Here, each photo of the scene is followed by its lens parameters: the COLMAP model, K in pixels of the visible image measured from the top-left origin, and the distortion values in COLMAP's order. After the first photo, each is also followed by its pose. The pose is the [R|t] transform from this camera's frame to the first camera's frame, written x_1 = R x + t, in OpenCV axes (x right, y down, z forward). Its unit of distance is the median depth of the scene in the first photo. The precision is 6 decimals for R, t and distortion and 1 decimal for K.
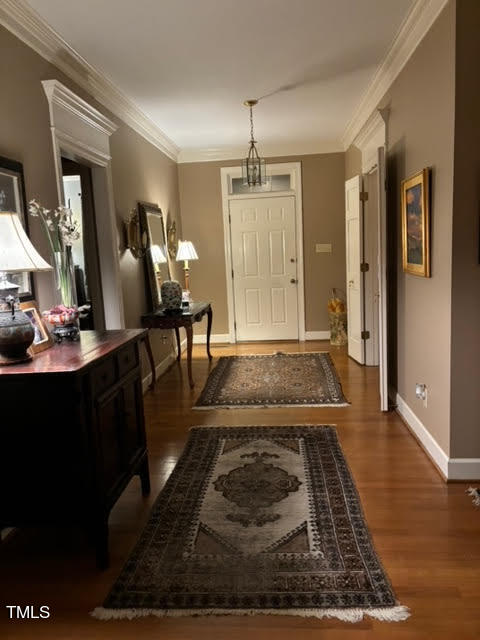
lens RADIAL K [[487.0, 0, 240.6], [0, 487.0, 319.8], [0, 0, 1]] dist [0.047528, -0.057558]
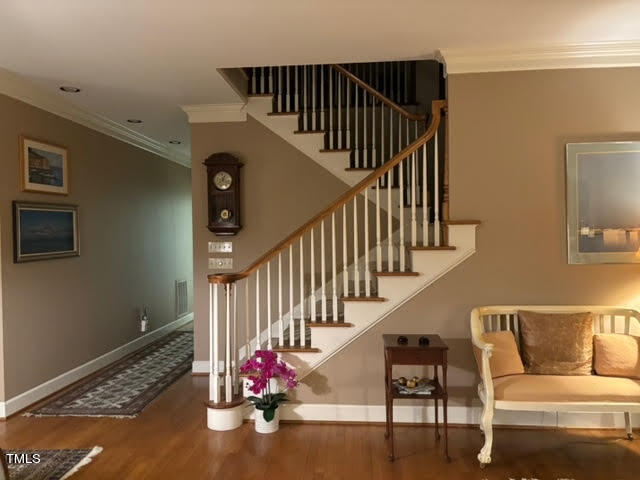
lens RADIAL K [[487.0, 0, 319.7], [0, 487.0, 239.4], [0, 0, 1]] dist [0.047528, -0.057558]
pose [[-0.009815, 0.041587, 0.999087, -1.463913], [0.151491, 0.987664, -0.039624, 0.023564], [-0.988410, 0.150963, -0.015994, 0.092968]]
